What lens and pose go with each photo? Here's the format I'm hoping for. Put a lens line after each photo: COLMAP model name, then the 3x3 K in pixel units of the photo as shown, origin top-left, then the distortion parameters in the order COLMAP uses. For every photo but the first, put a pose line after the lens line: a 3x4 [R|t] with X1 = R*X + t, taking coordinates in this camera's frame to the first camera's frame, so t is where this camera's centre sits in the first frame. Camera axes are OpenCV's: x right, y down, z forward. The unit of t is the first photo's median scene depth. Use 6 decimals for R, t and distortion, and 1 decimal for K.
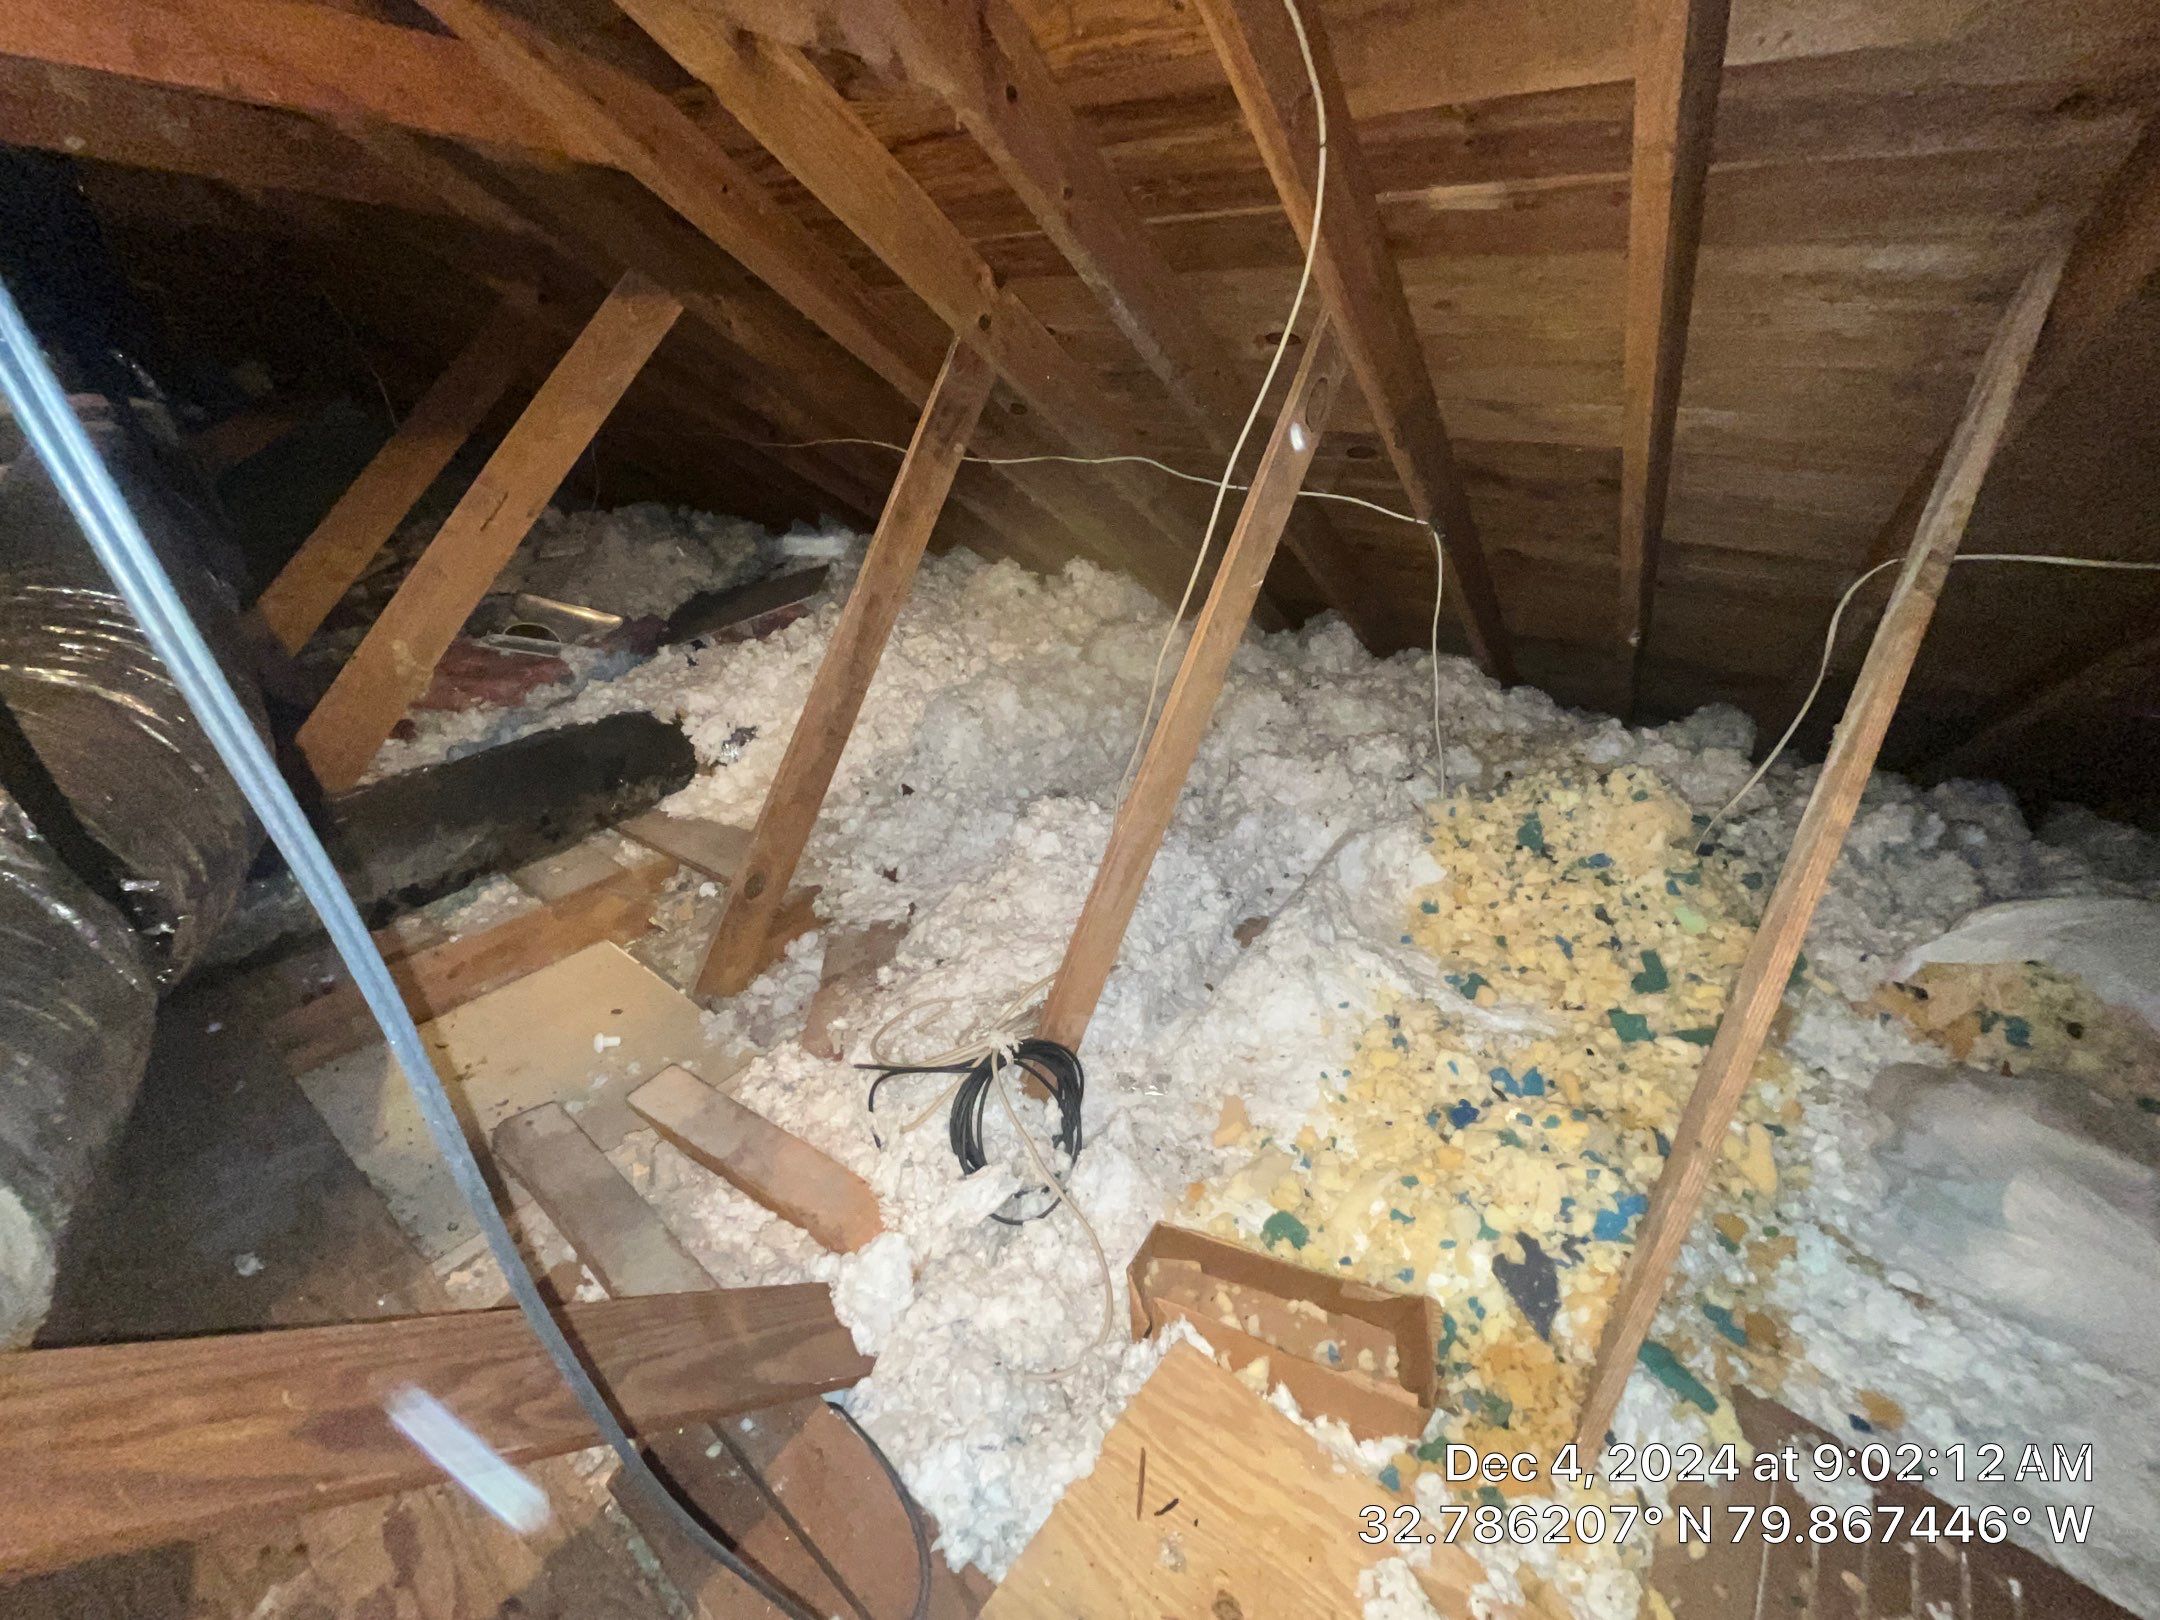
lens RADIAL K [[861.9, 0, 1080.9], [0, 861.9, 812.0], [0, 0, 1]] dist [-0.000762, -0.000885]
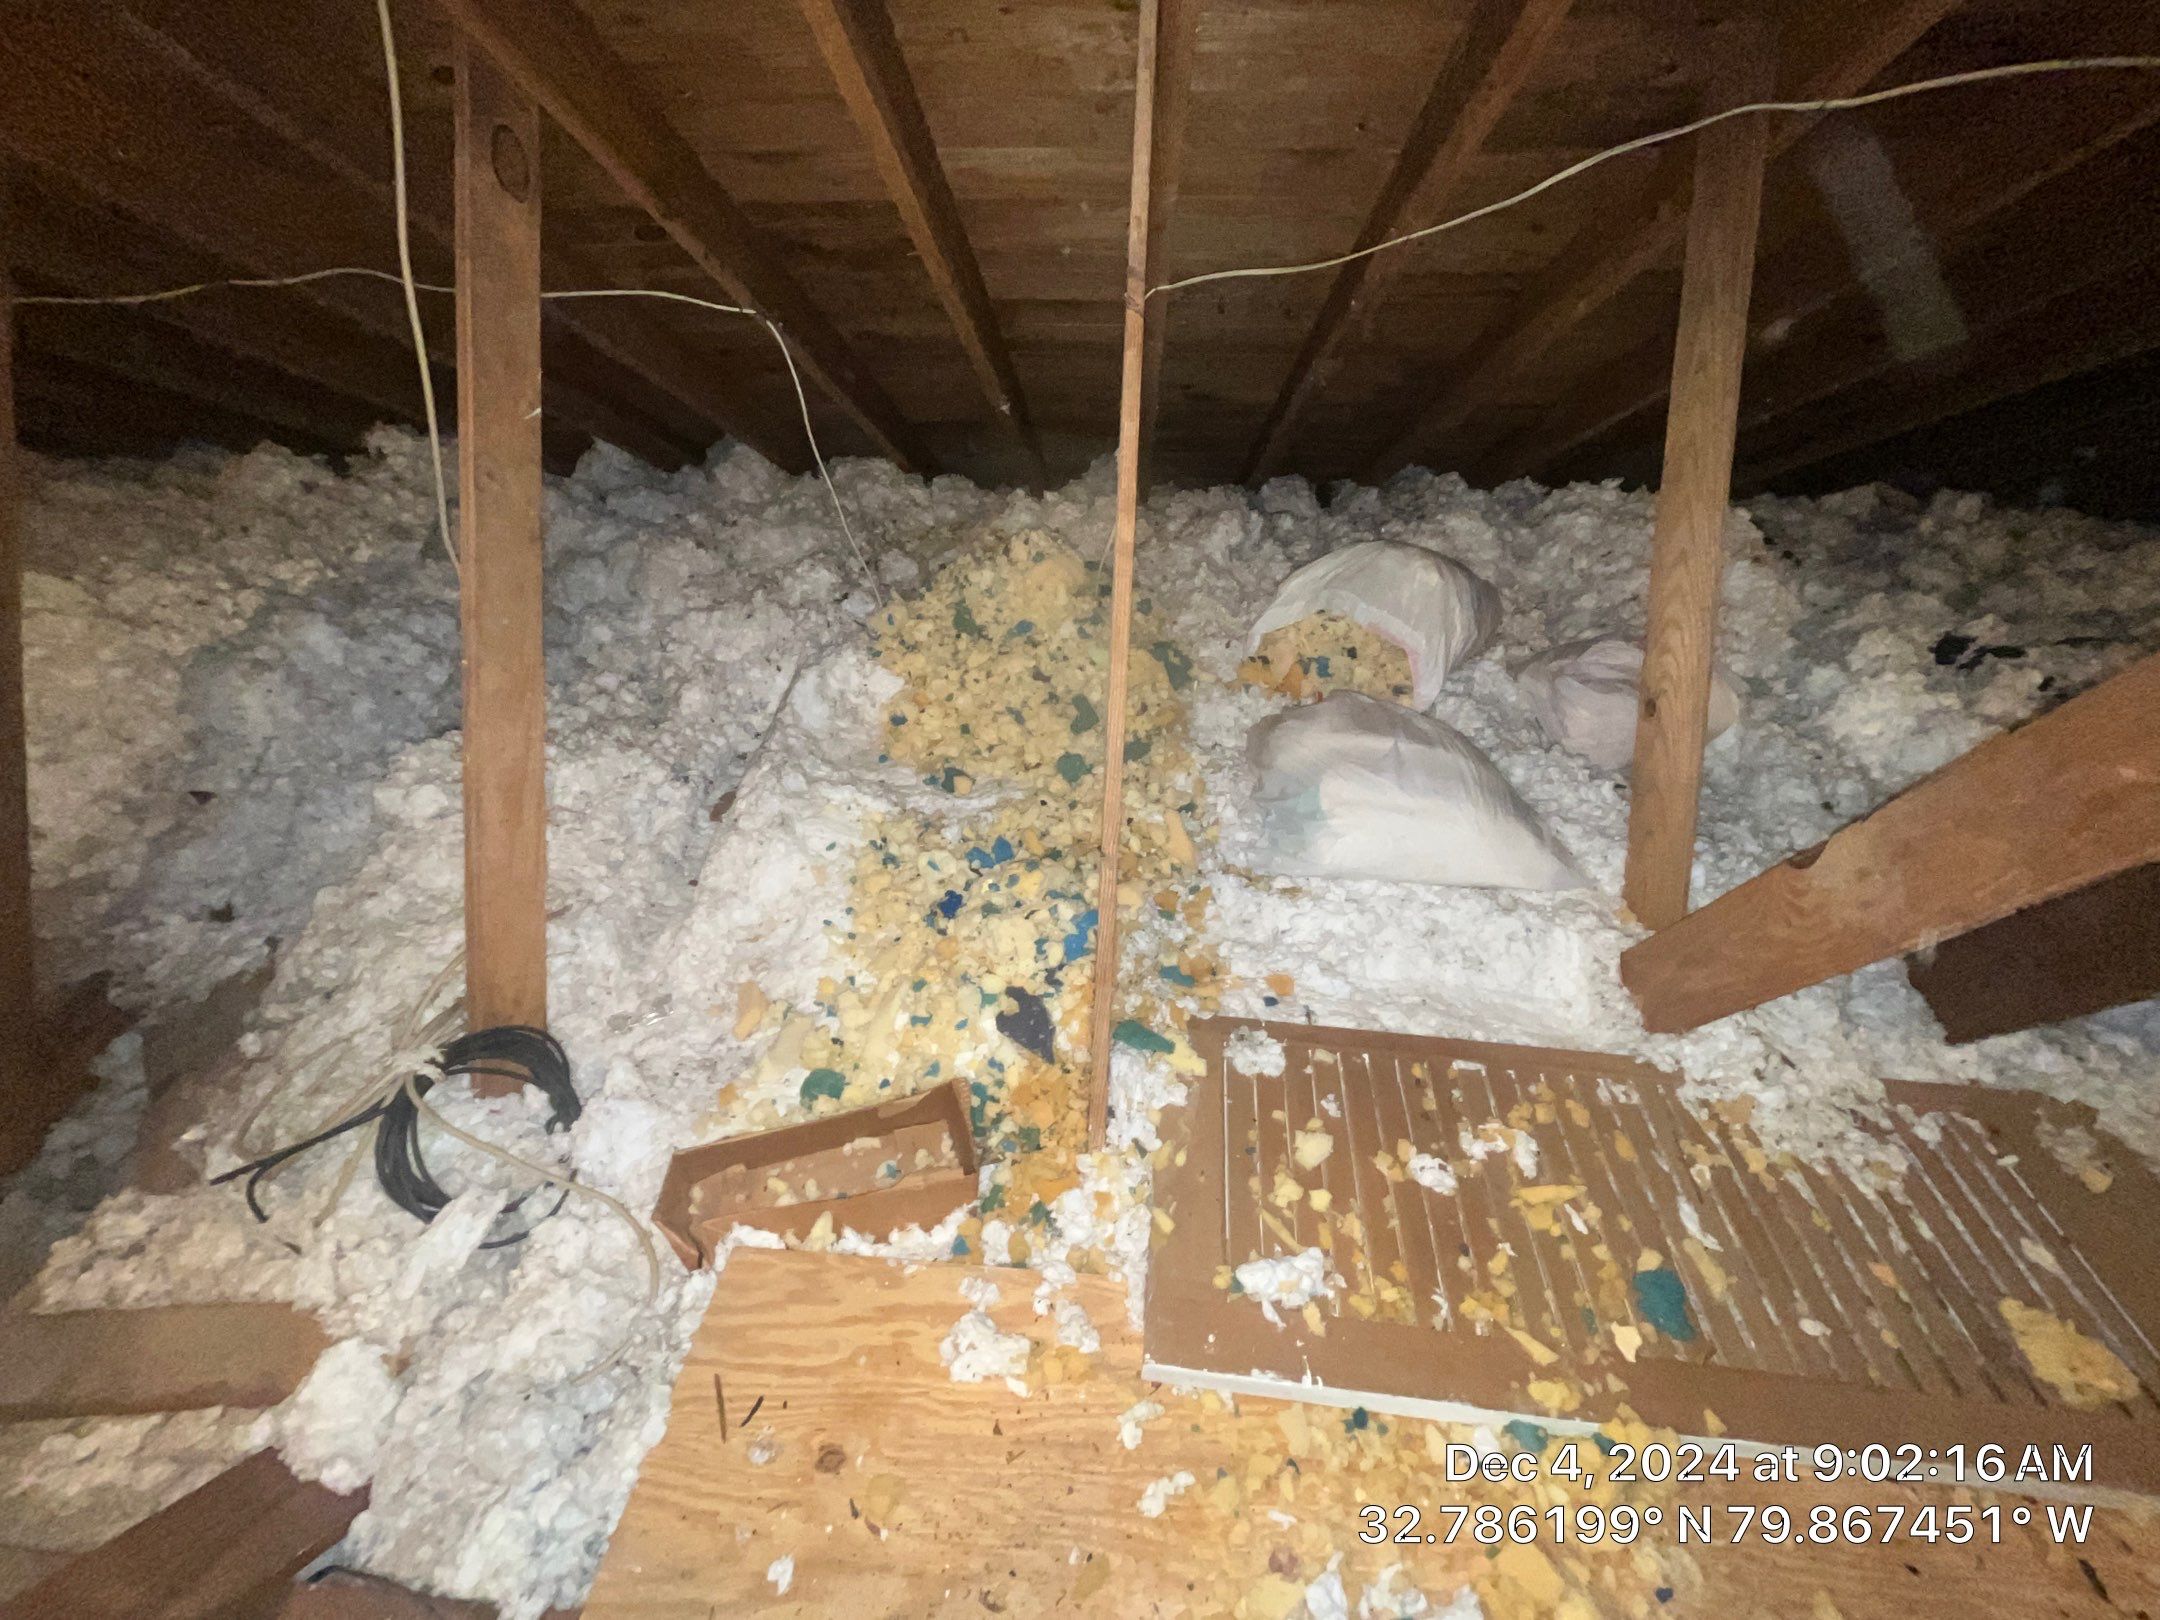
lens RADIAL K [[861.9, 0, 1078.2], [0, 861.9, 810.1], [0, 0, 1]] dist [-0.000762, -0.000885]
pose [[0.828709, -0.369827, 0.420081, 0.157084], [0.287856, 0.925333, 0.246774, 0.028144], [-0.479979, -0.083581, 0.873289, 0.019125]]
